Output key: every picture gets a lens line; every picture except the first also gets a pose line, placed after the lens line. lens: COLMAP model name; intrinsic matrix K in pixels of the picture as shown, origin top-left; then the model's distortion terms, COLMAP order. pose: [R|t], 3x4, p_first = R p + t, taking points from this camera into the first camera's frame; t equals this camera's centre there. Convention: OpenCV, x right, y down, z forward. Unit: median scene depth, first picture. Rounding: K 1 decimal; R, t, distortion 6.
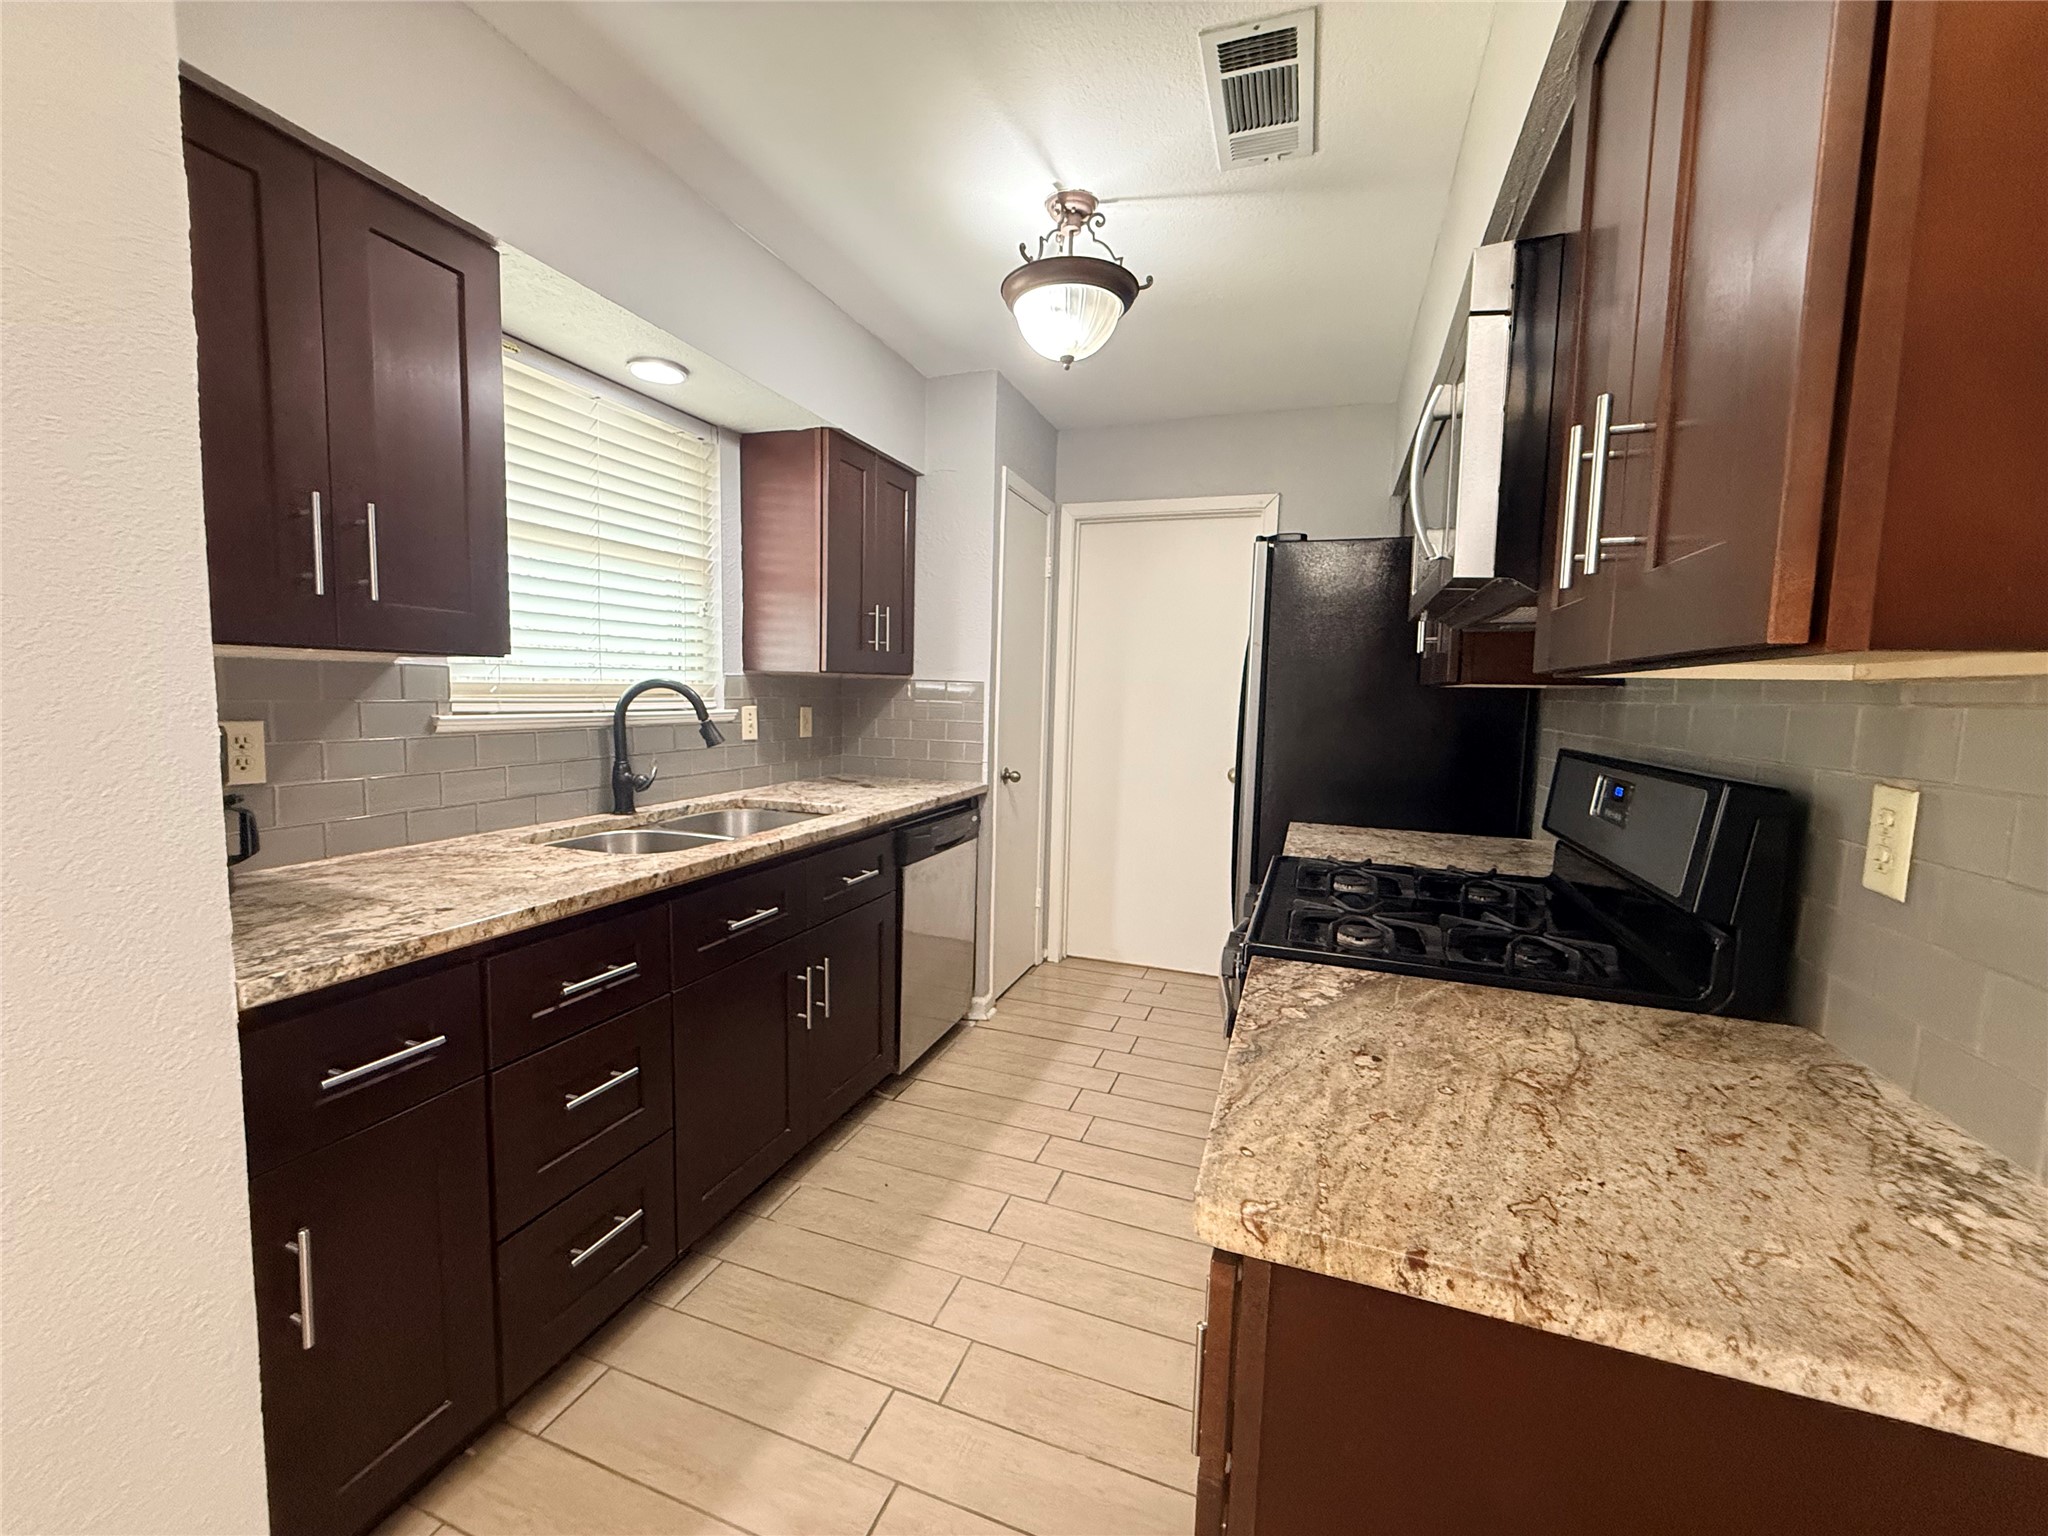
lens RADIAL K [[816.3, 0, 1020.4], [0, 816.3, 759.1], [0, 0, 1]] dist [-0.002040, -0.000183]
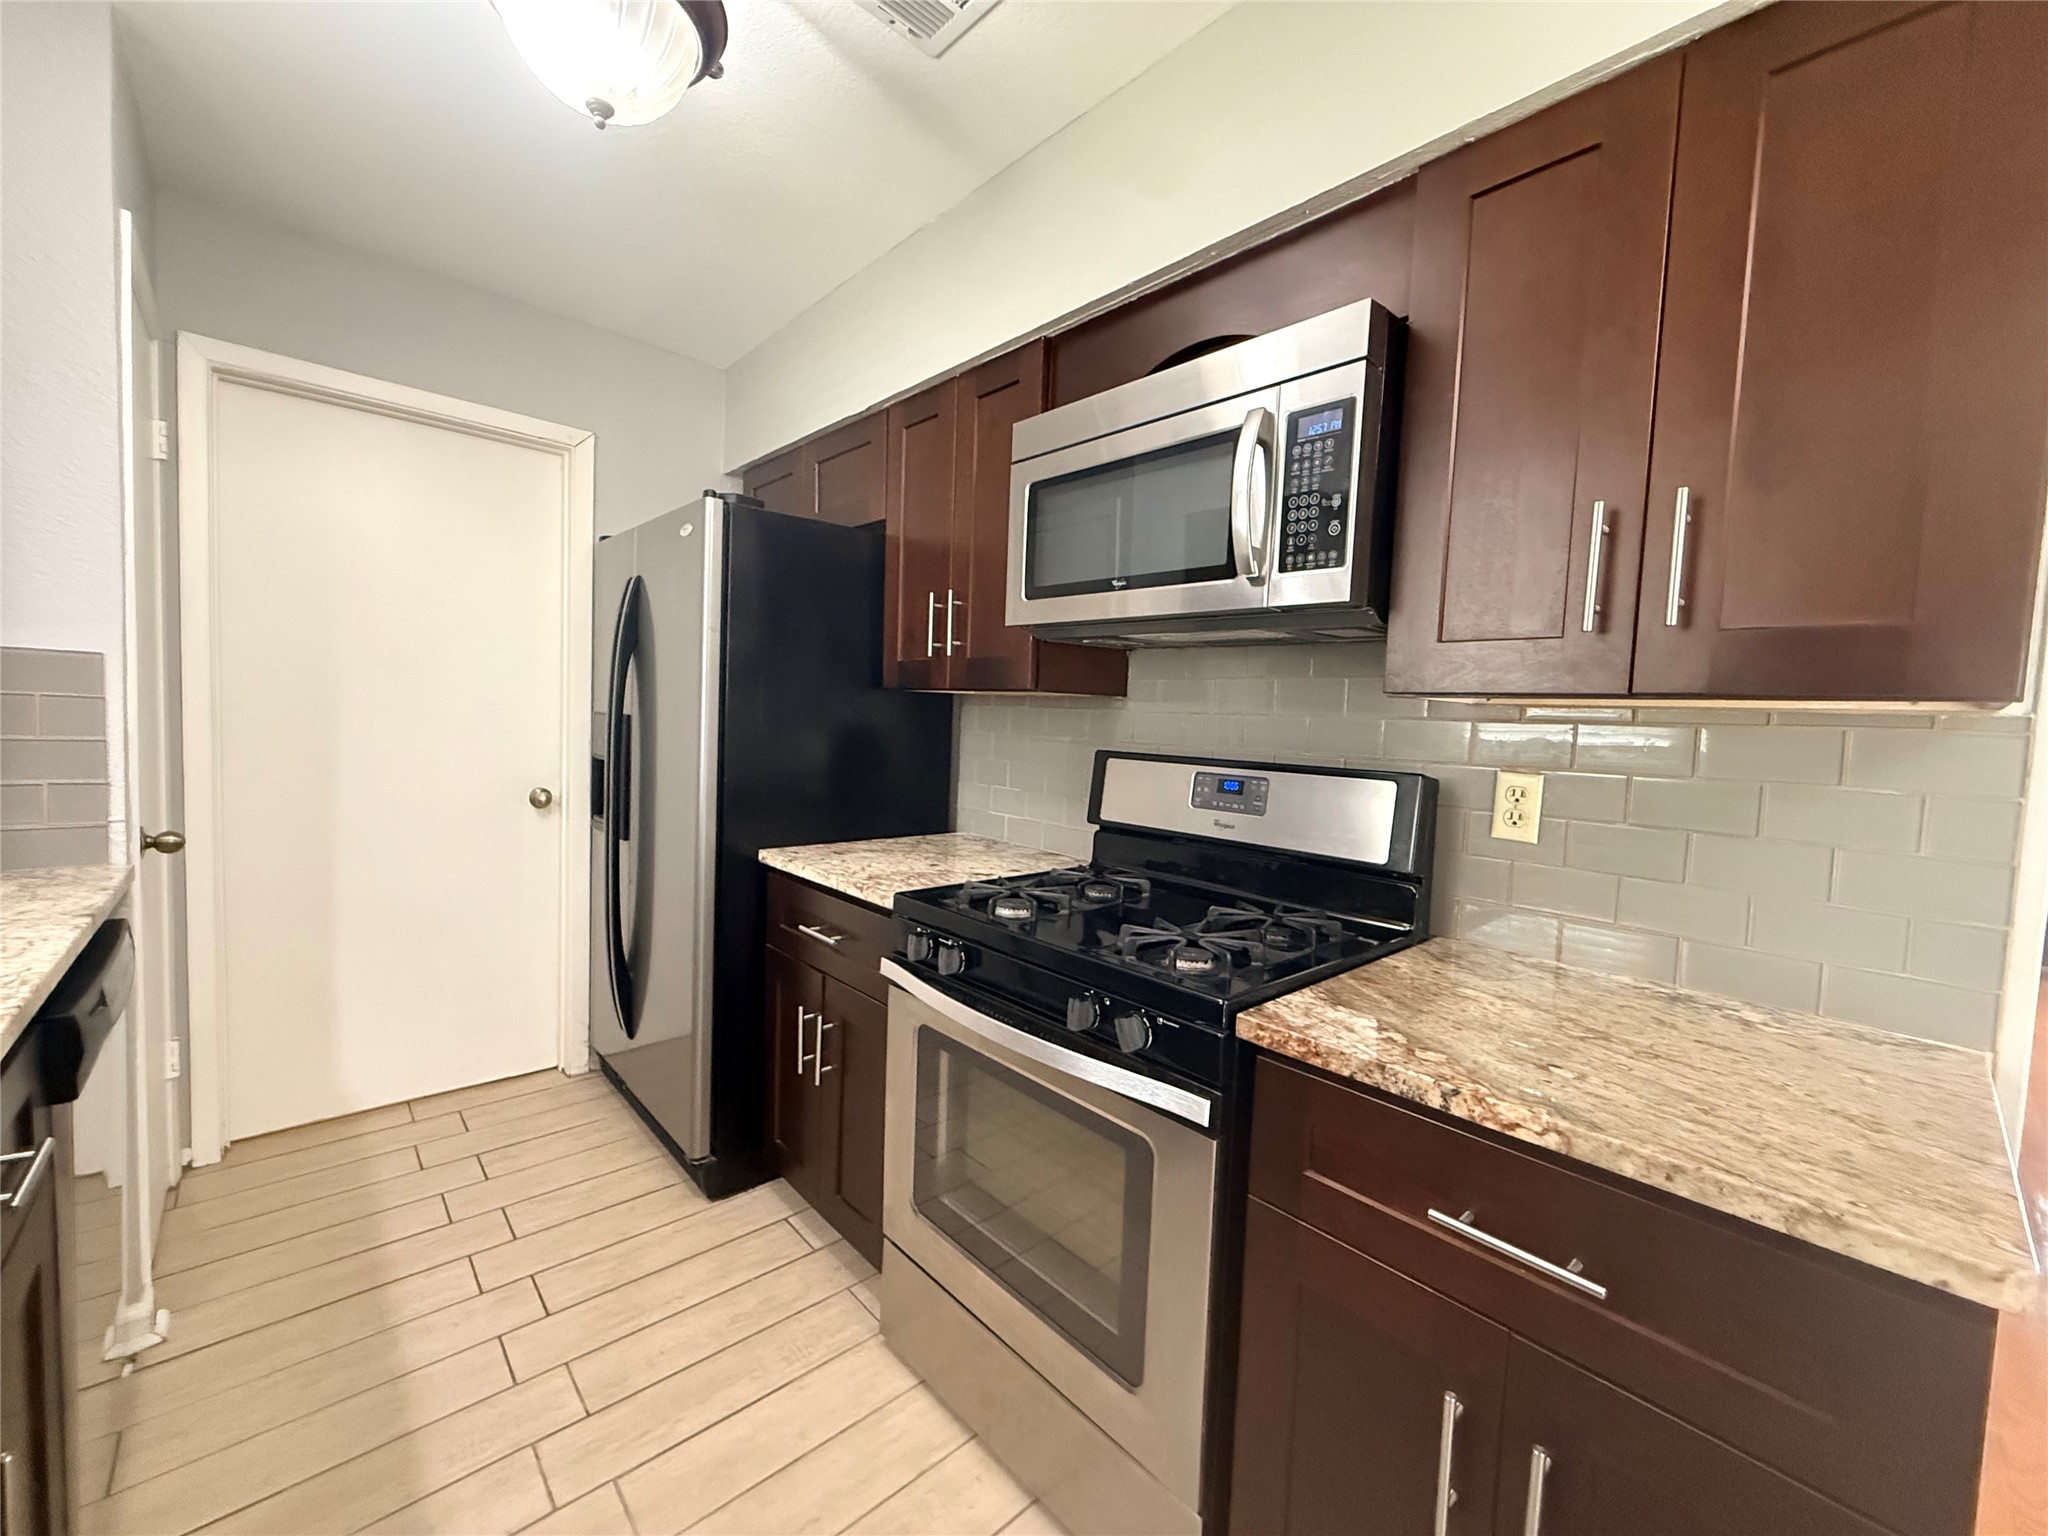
lens RADIAL K [[816.3, 0, 1023.3], [0, 816.3, 762.0], [0, 0, 1]] dist [-0.002040, -0.000183]
pose [[0.467405, -0.055451, 0.882302, -0.621484], [0.045428, 0.998219, 0.038671, -0.071738], [-0.882875, 0.022007, 0.469092, 0.886421]]
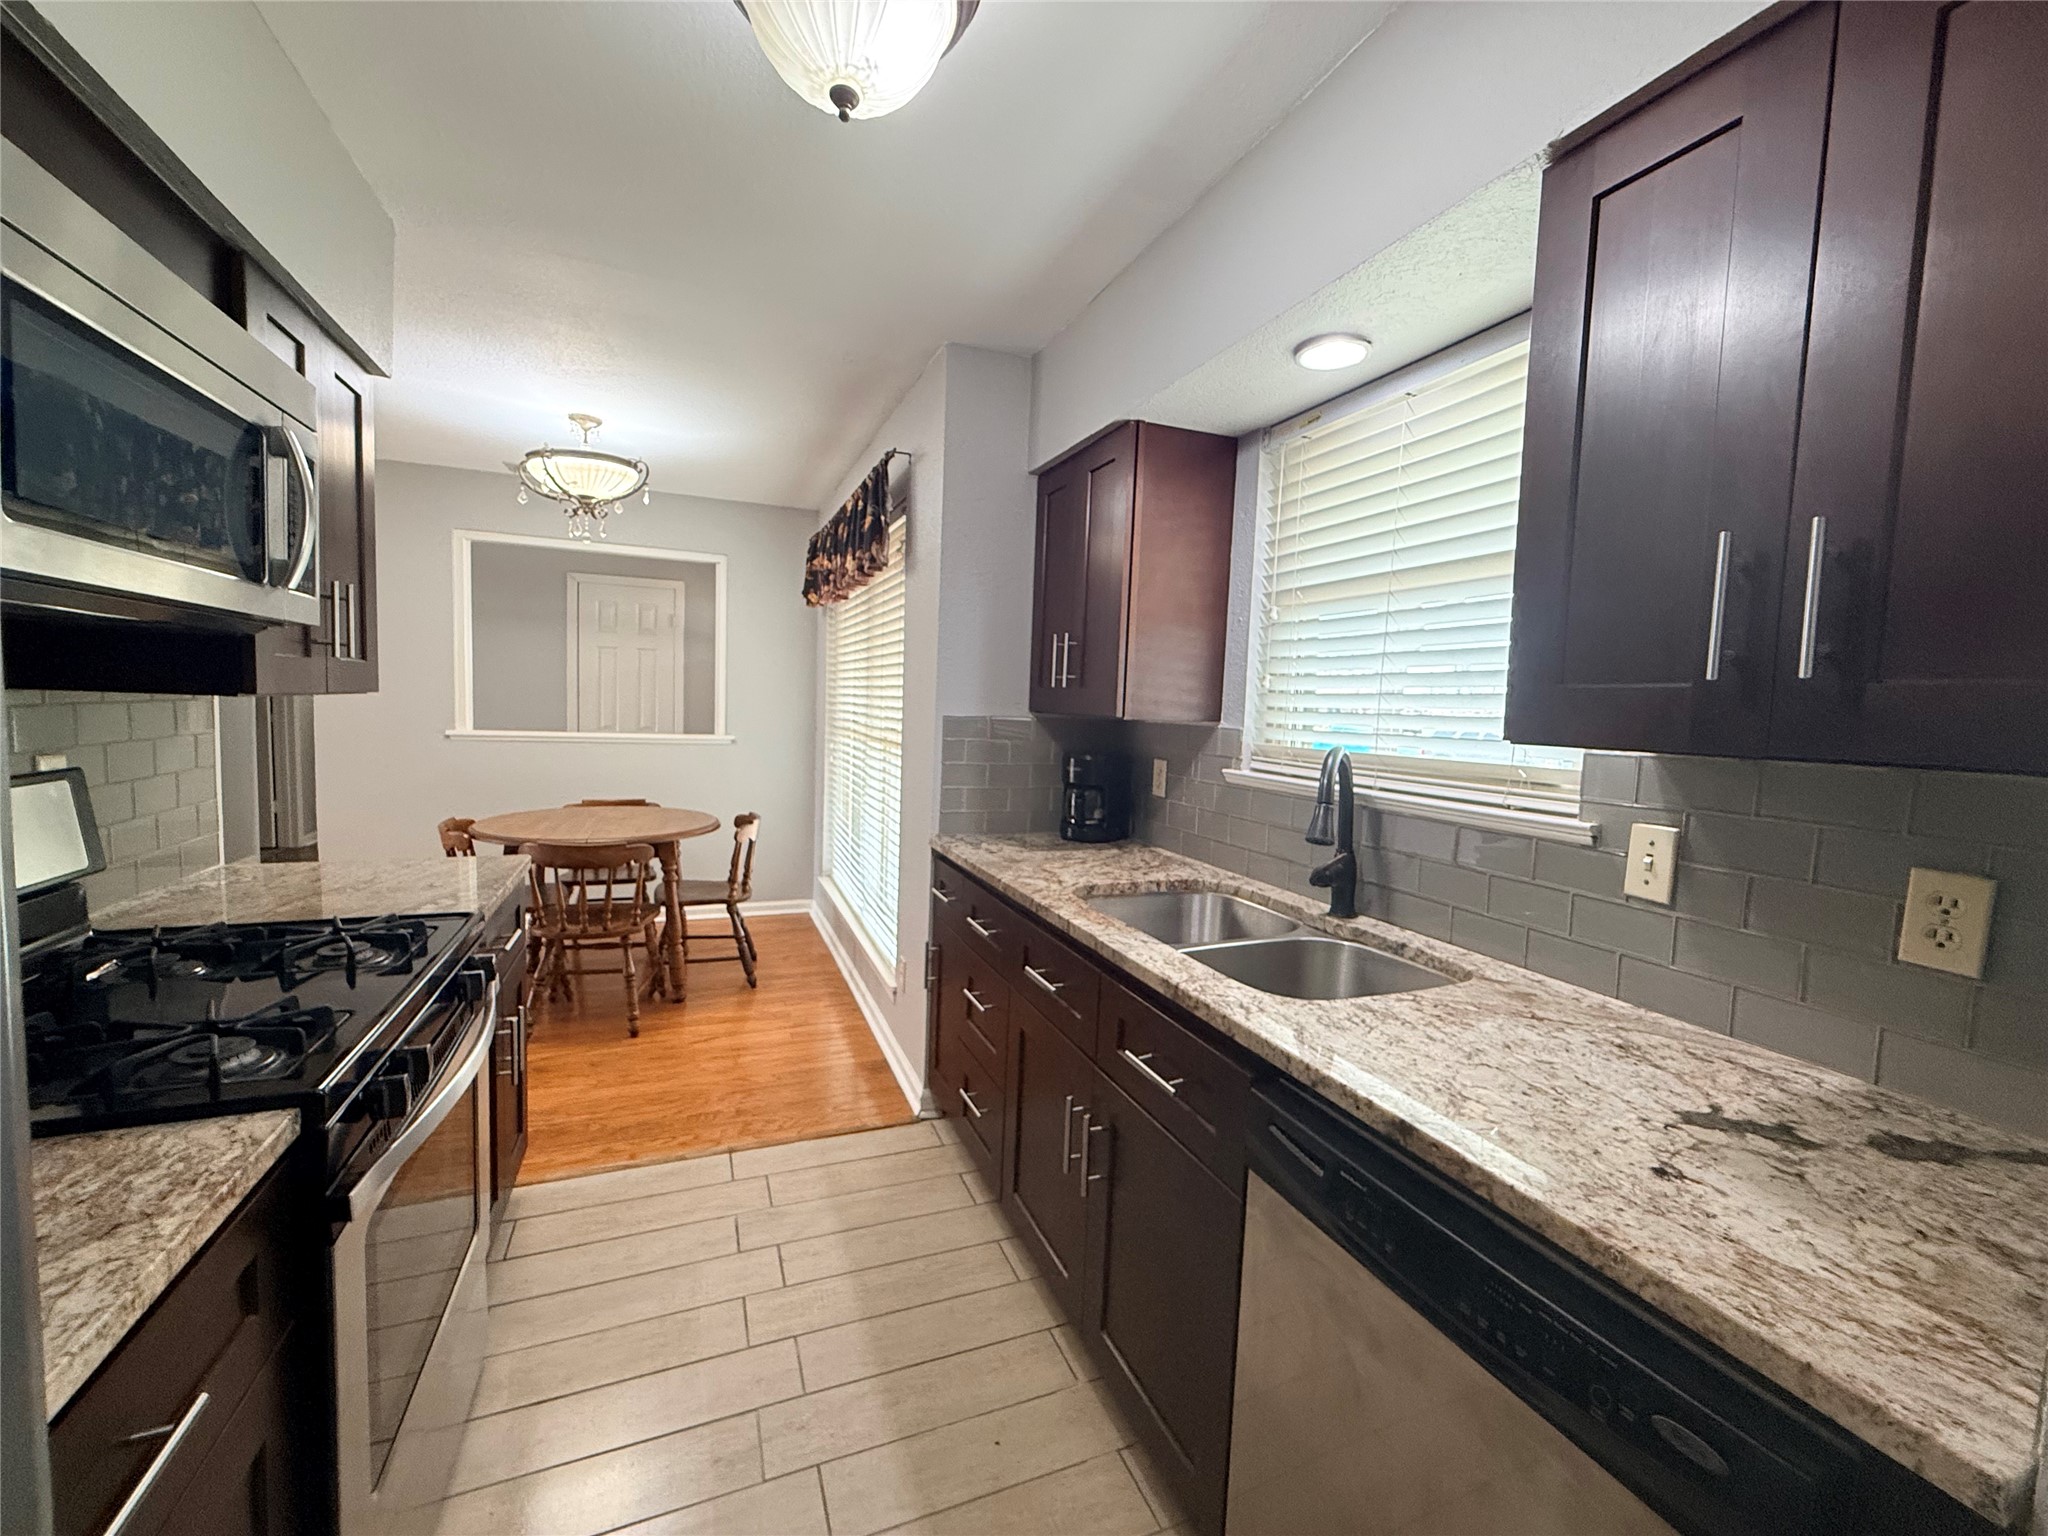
lens RADIAL K [[816.3, 0, 1020.7], [0, 816.3, 770.8], [0, 0, 1]] dist [-0.002040, -0.000183]
pose [[-0.749002, 0.002597, -0.662563, 0.694654], [-0.114565, 0.984422, 0.133370, -0.357933], [0.652588, 0.175801, -0.737037, 3.485449]]
